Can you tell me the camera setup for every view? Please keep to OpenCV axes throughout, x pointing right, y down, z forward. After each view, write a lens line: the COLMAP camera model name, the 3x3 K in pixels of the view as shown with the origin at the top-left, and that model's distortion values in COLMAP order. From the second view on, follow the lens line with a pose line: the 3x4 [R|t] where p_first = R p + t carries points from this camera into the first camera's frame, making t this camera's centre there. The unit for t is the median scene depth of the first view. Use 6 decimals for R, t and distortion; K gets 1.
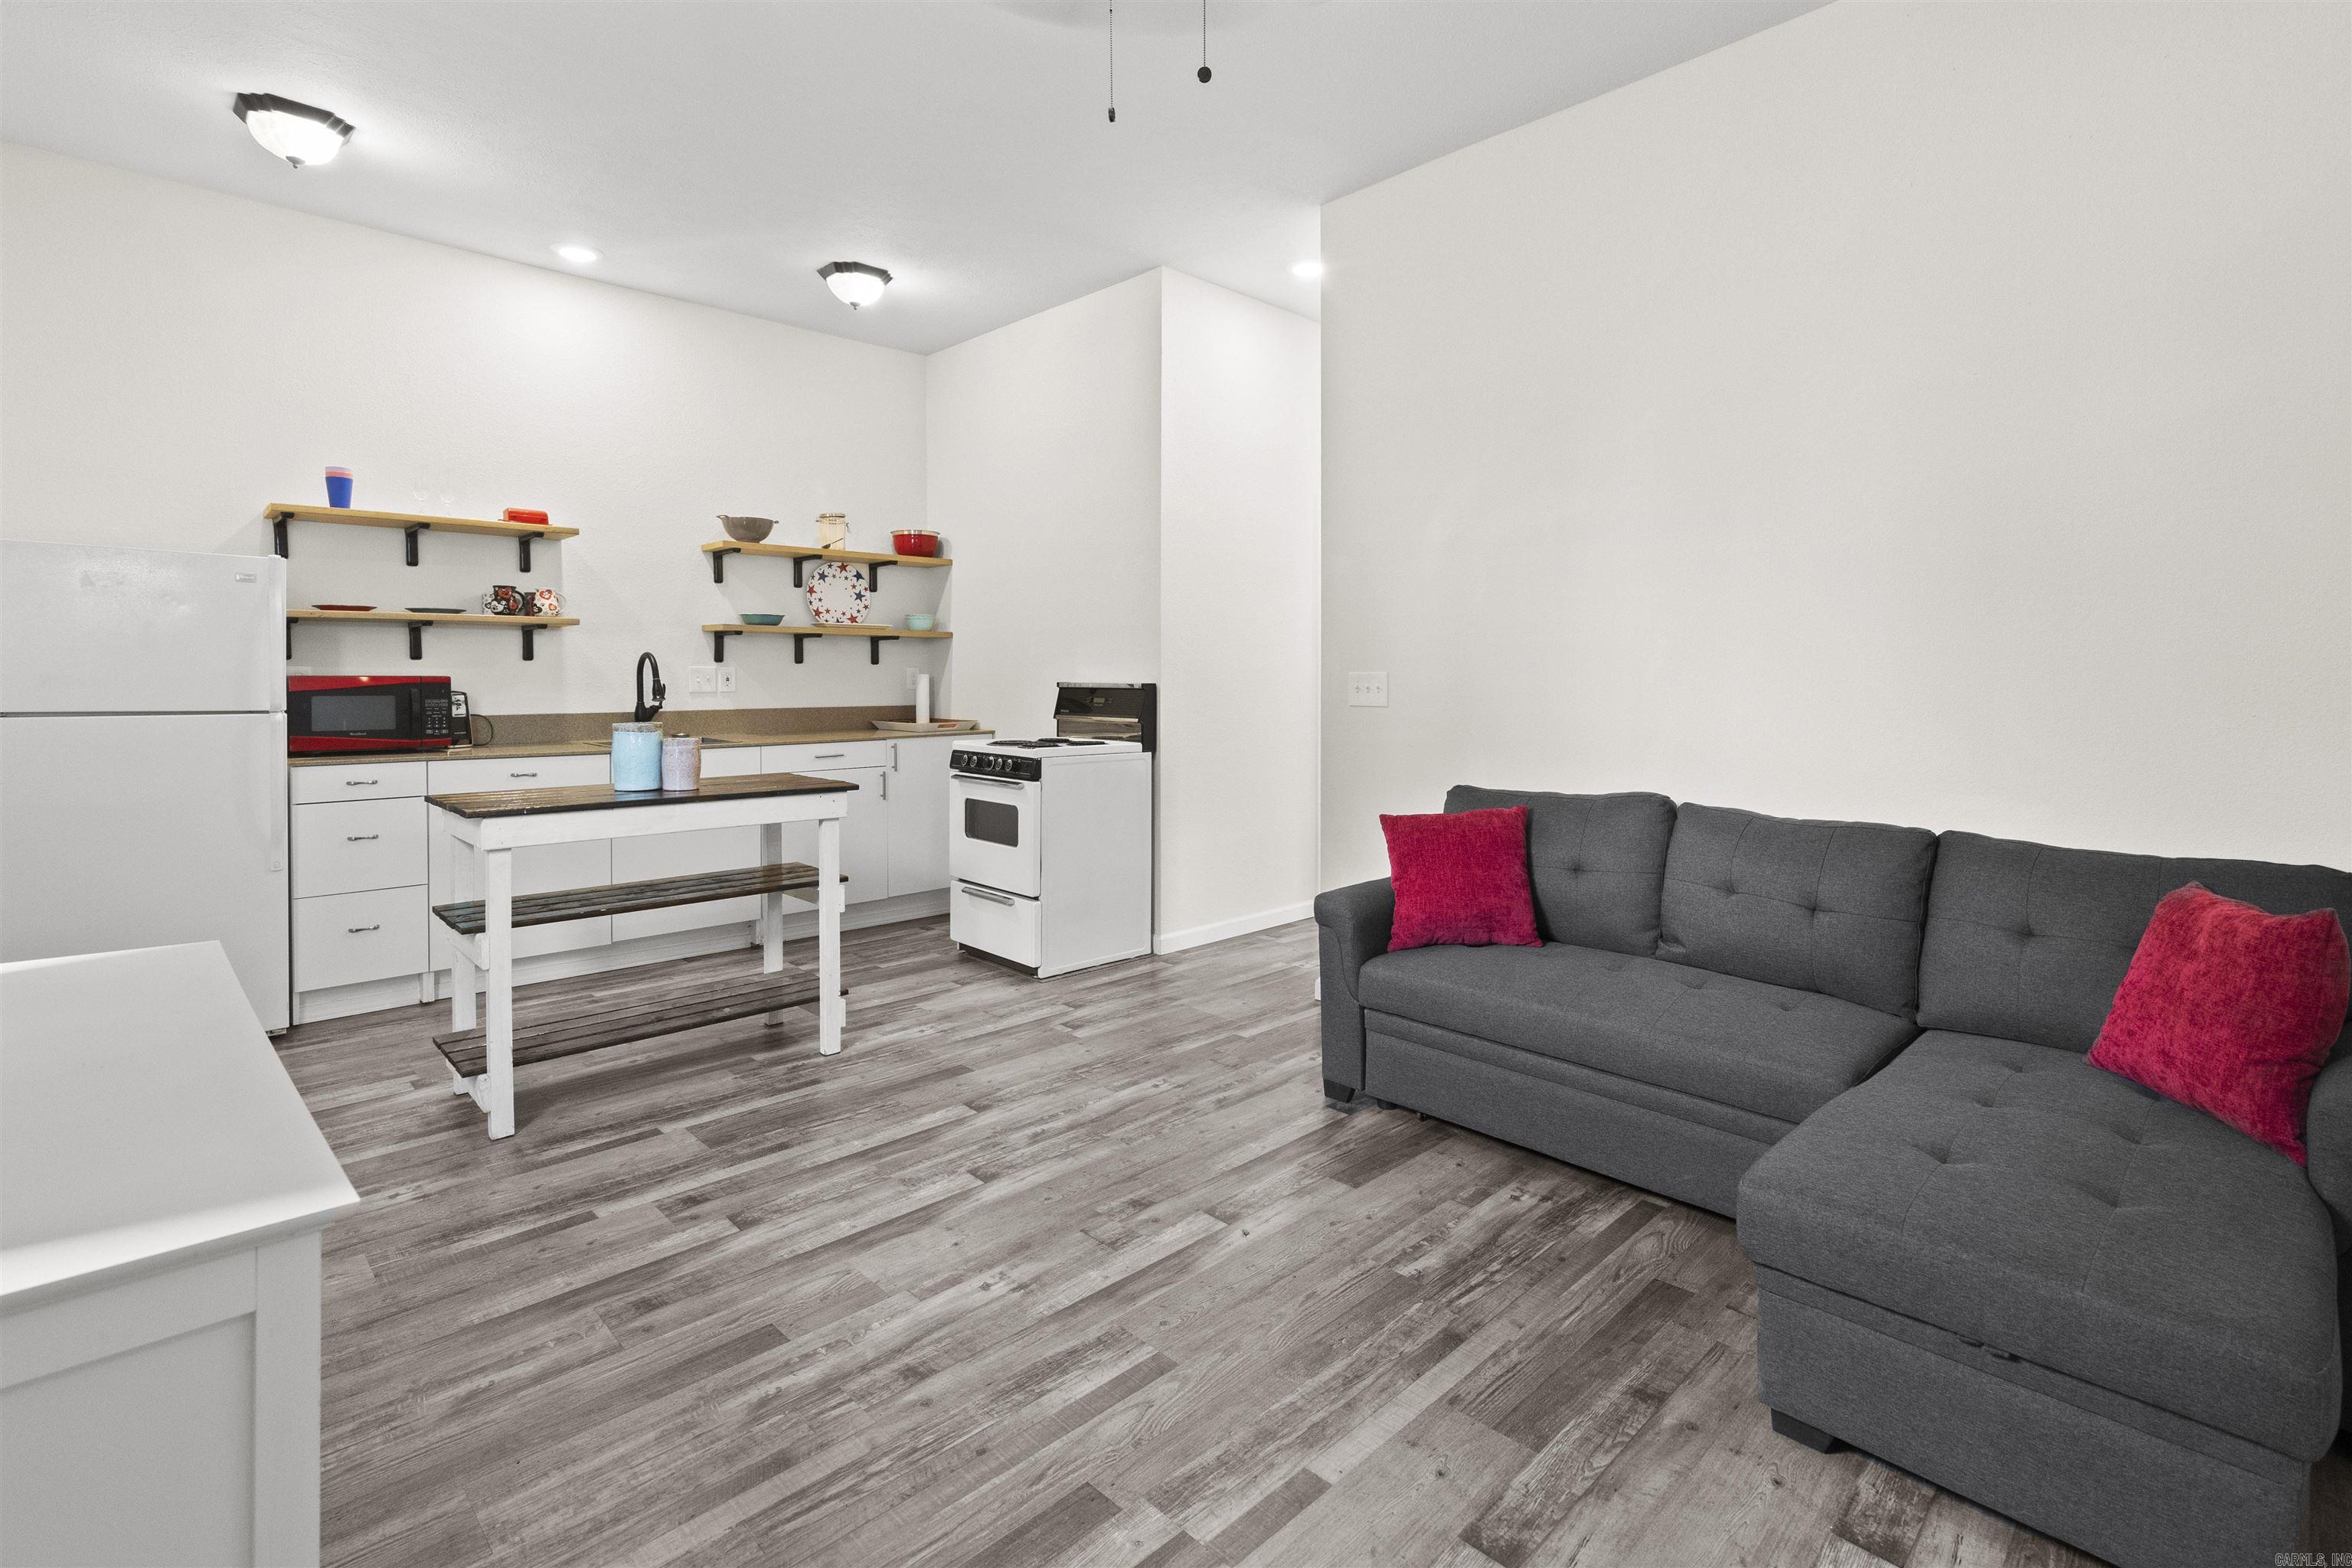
lens RADIAL K [[1094.8, 0, 1174.0], [0, 1094.8, 688.3], [0, 0, 1]] dist [0.002058, -0.000868]
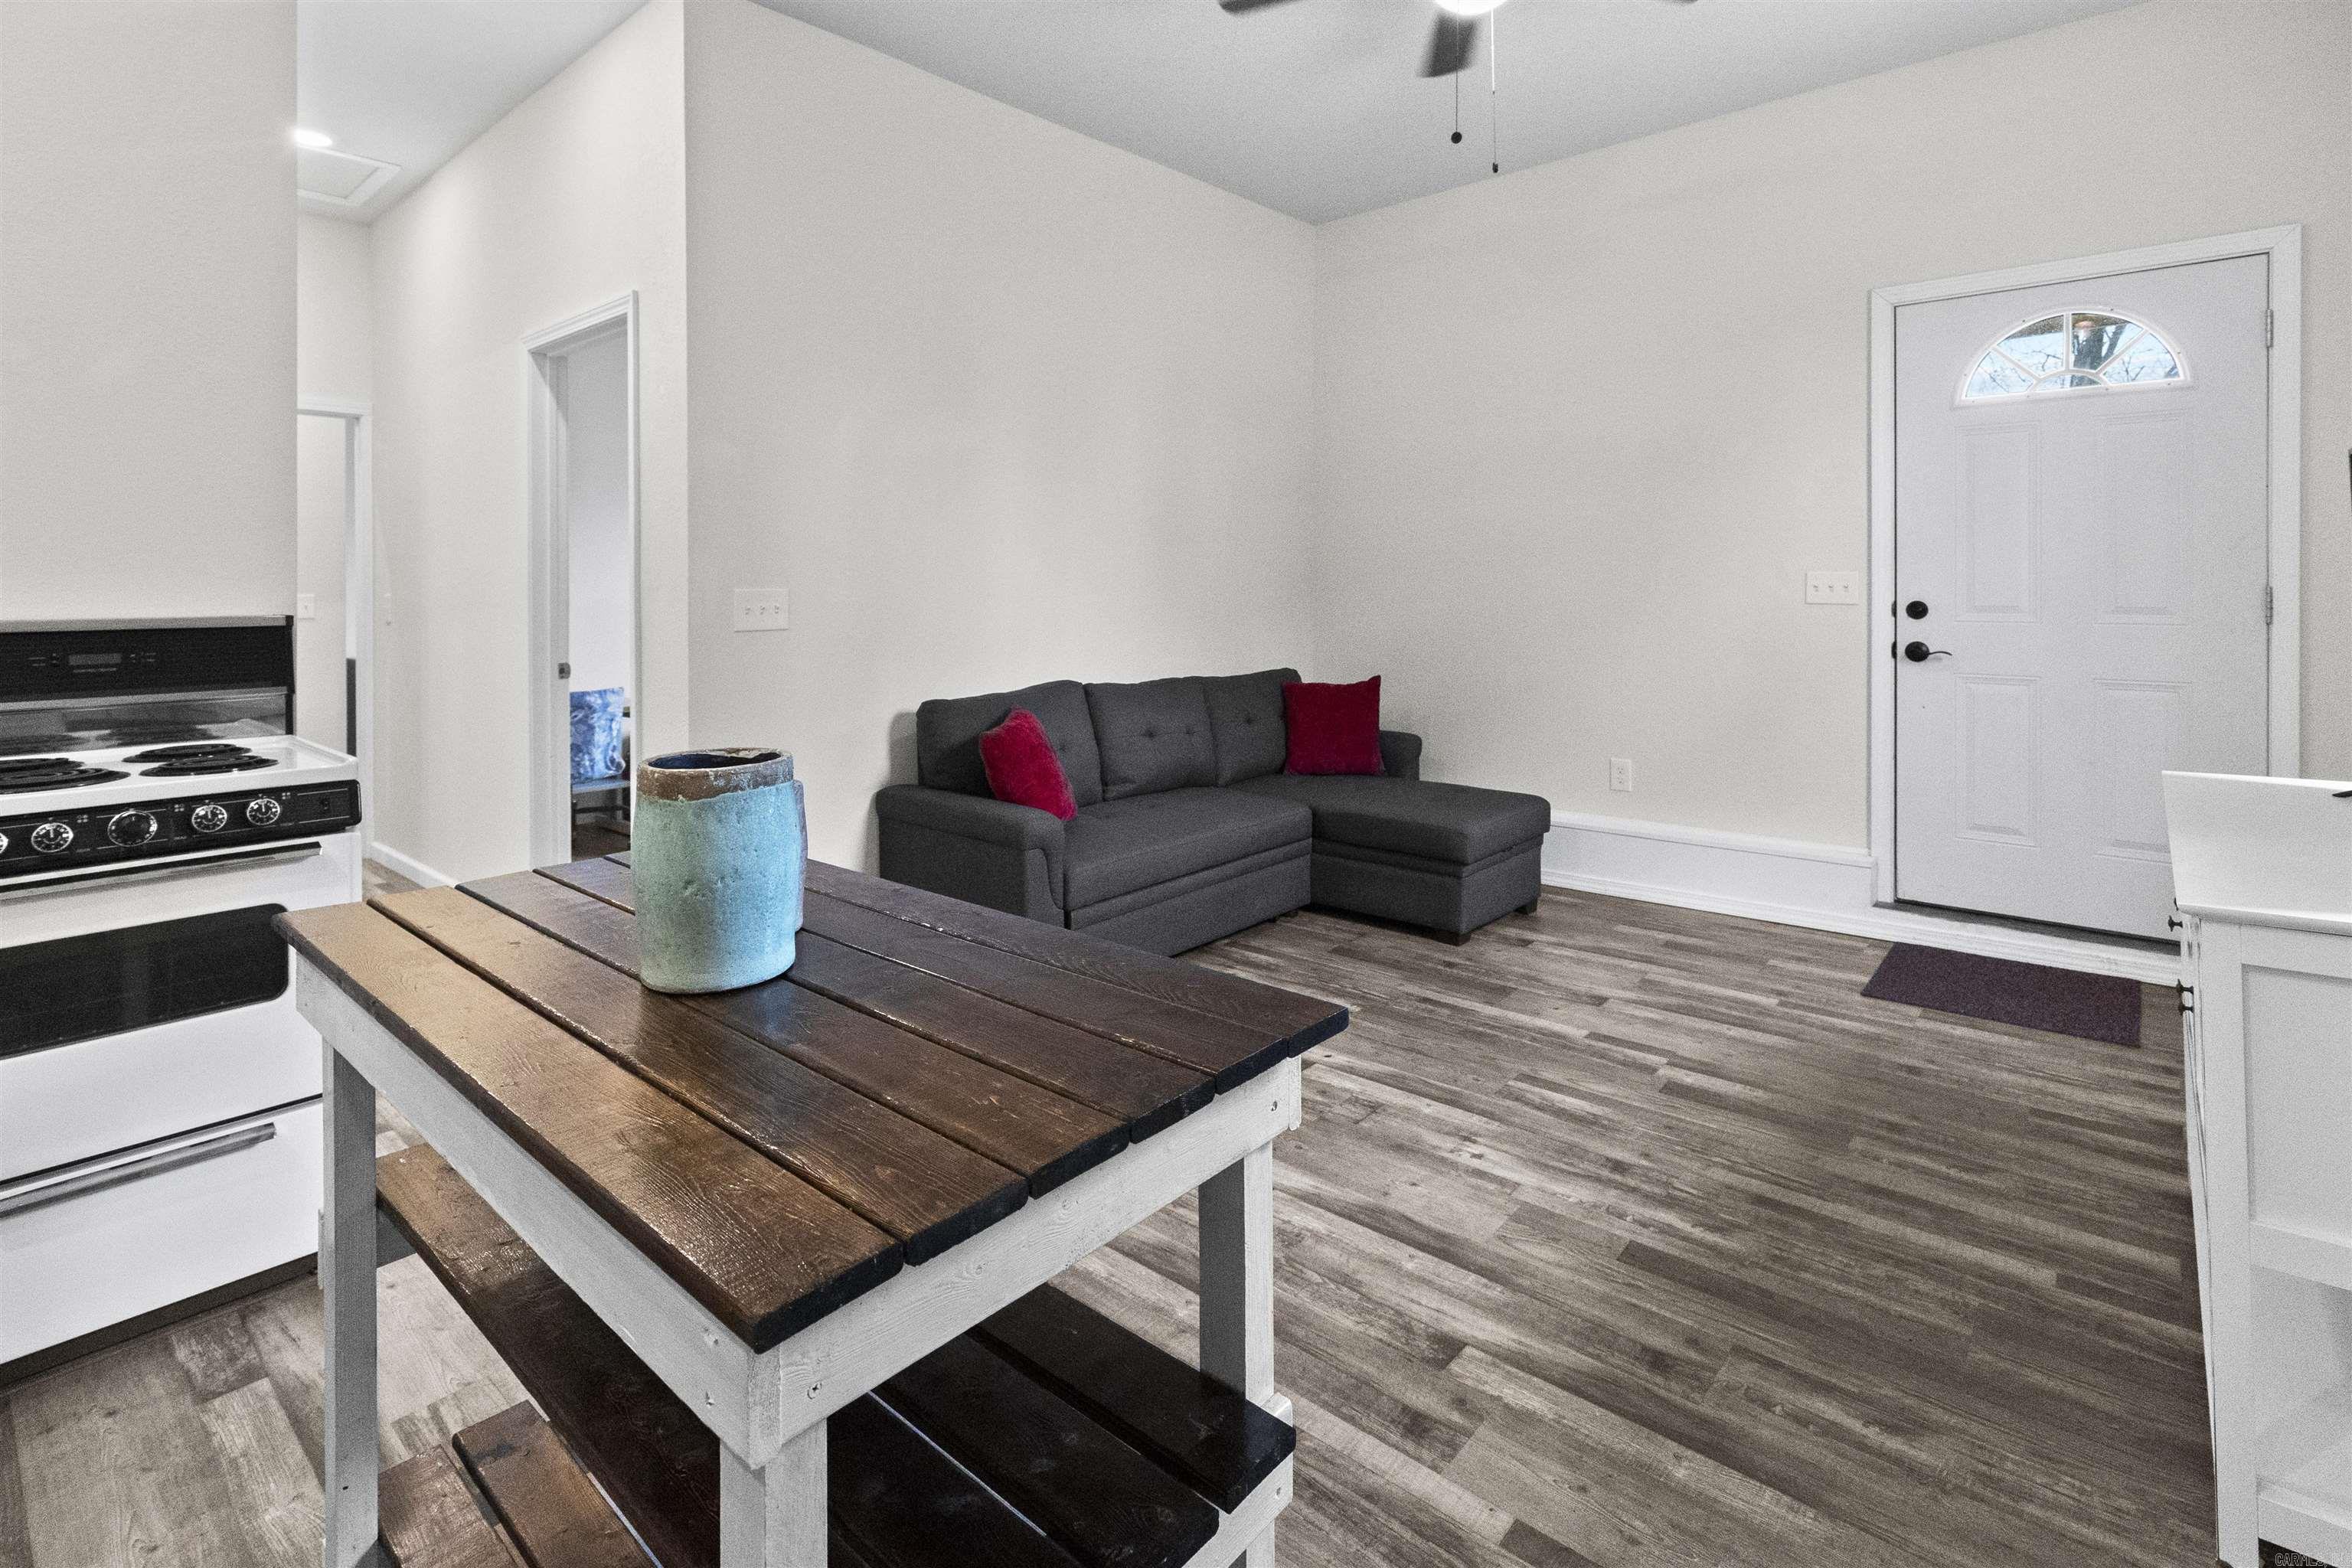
lens RADIAL K [[1126.0, 0, 1178.6], [0, 1126.0, 585.3], [0, 0, 1]] dist [-0.001342, -0.000963]
pose [[-0.081415, -0.000603, 0.996680, -0.616905], [0.023780, 0.999714, 0.002548, -0.010827], [-0.996397, 0.023909, -0.081377, 0.677657]]
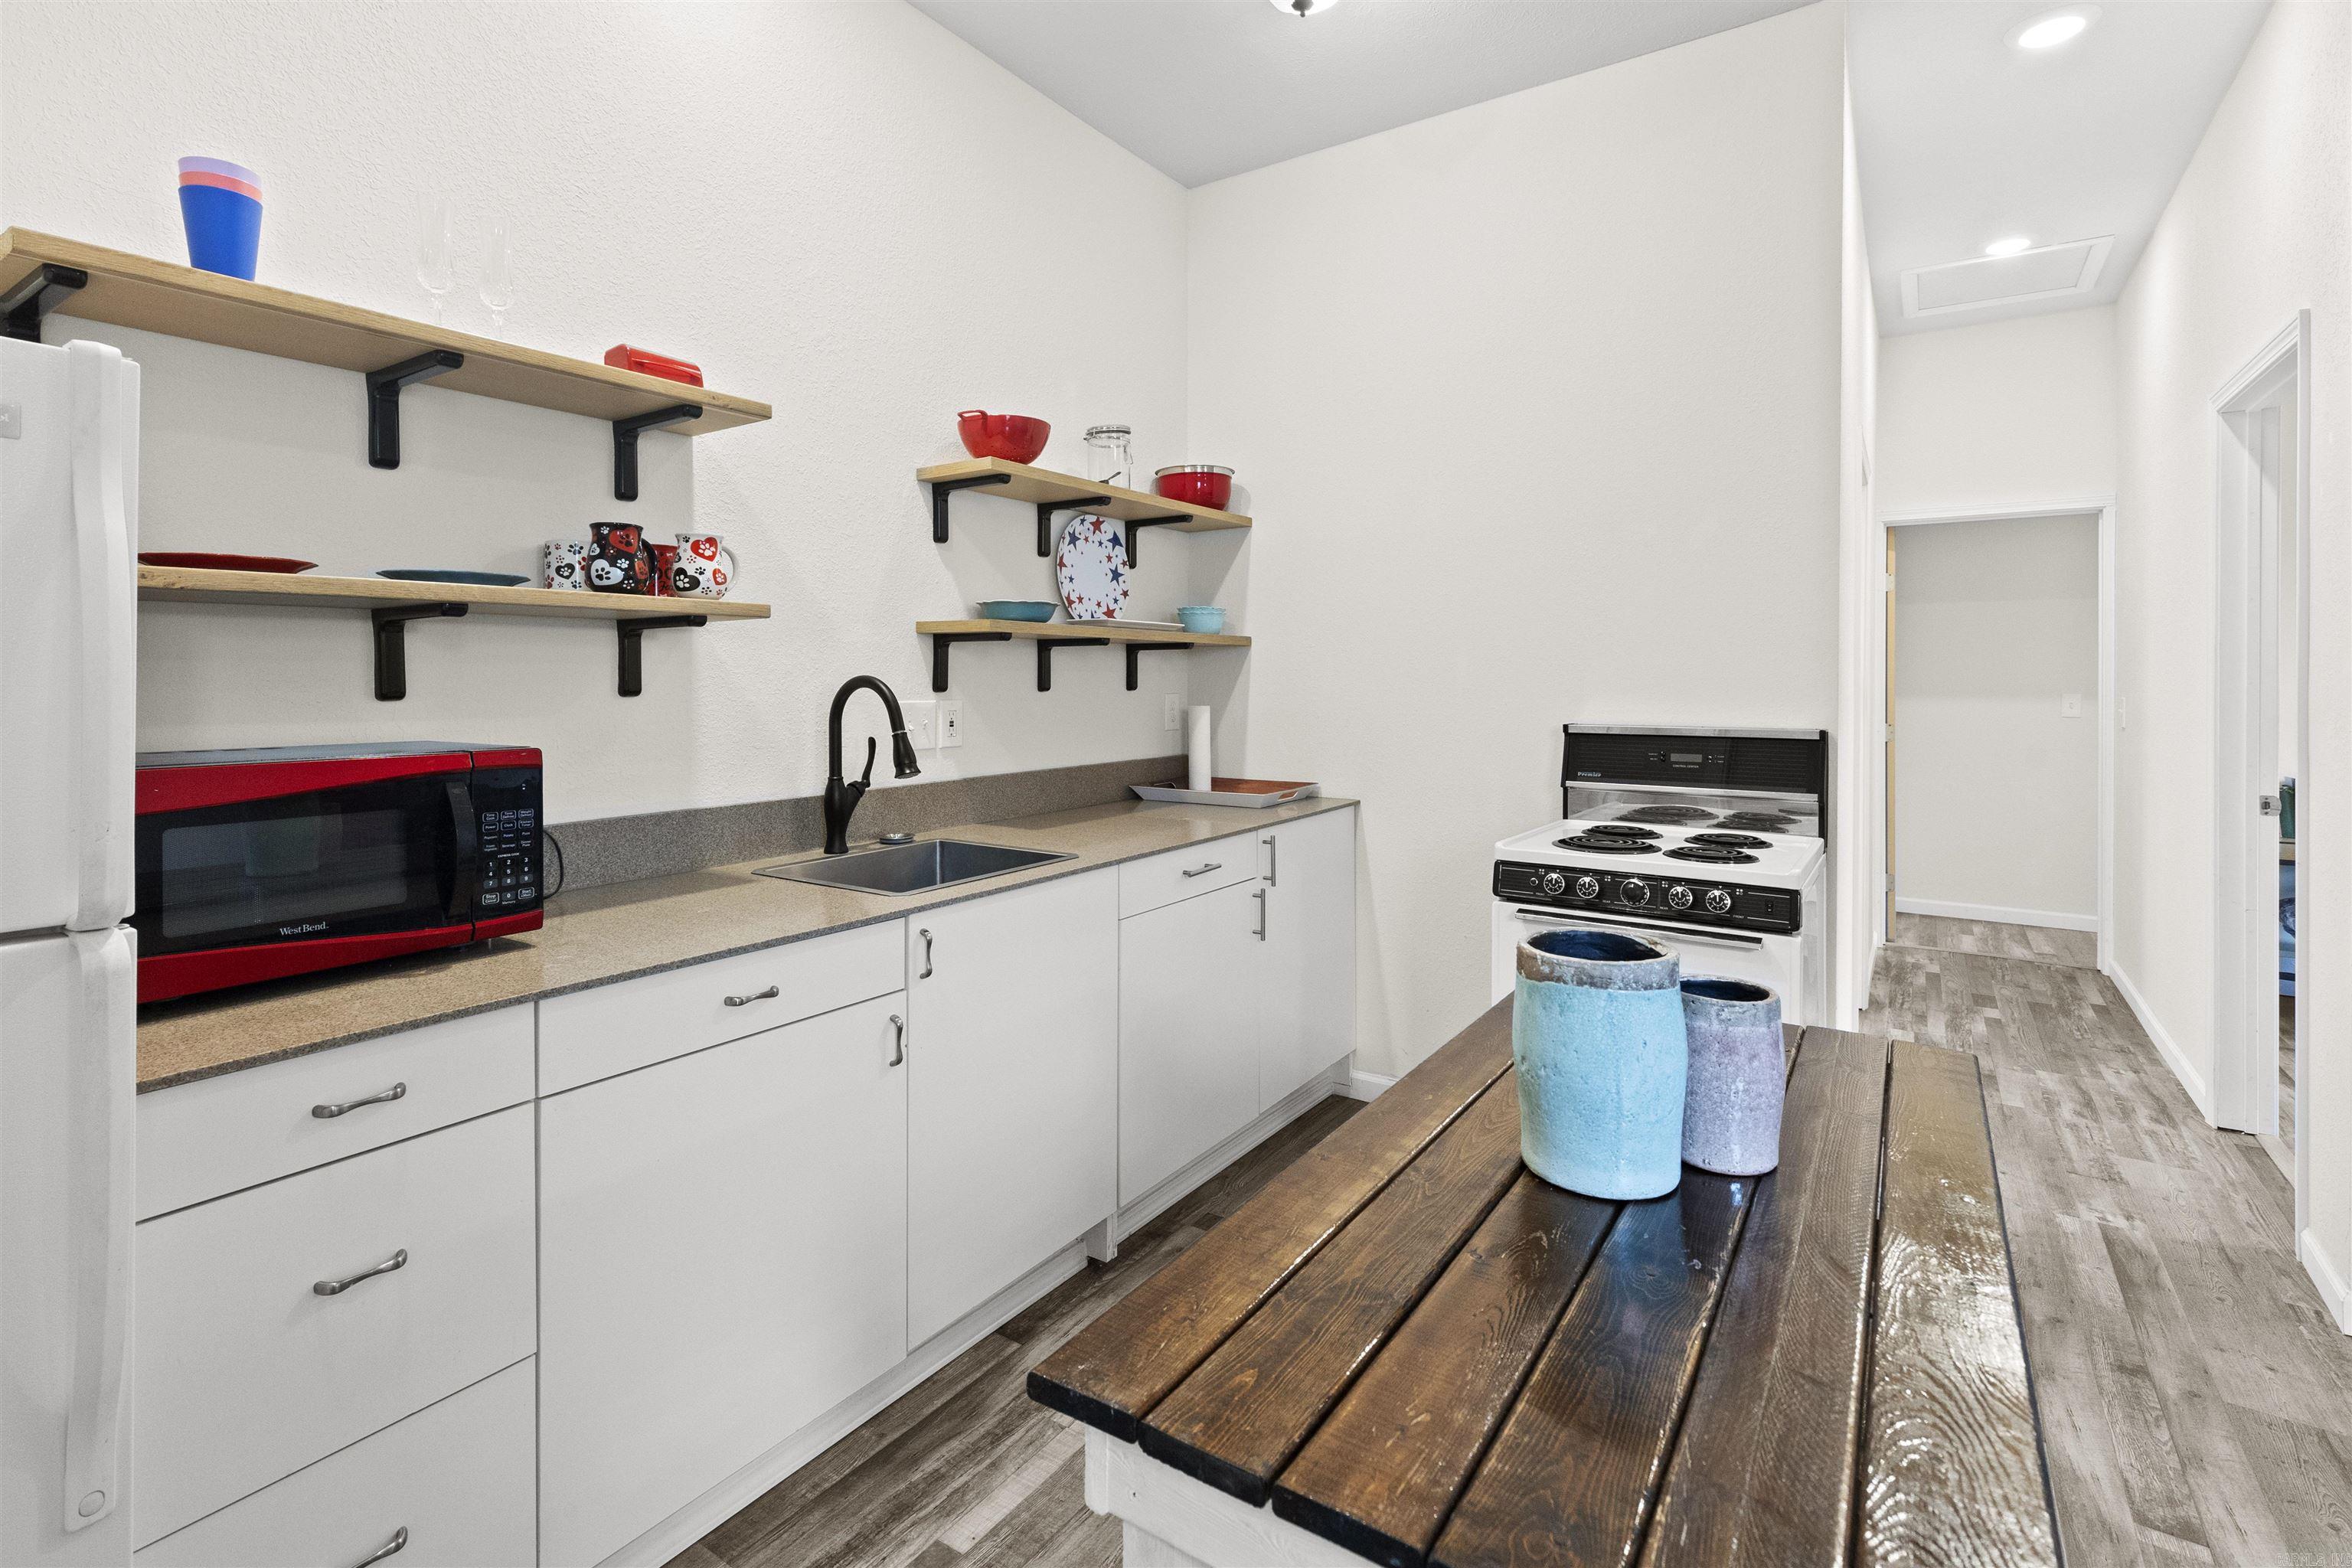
lens RADIAL K [[1094.8, 0, 1174.0], [0, 1094.8, 688.3], [0, 0, 1]] dist [0.002058, -0.000868]
pose [[0.978981, -0.004444, 0.203902, -0.498552], [0.005389, 0.999977, -0.004081, -0.027569], [-0.203879, 0.005094, 0.978983, 0.555493]]
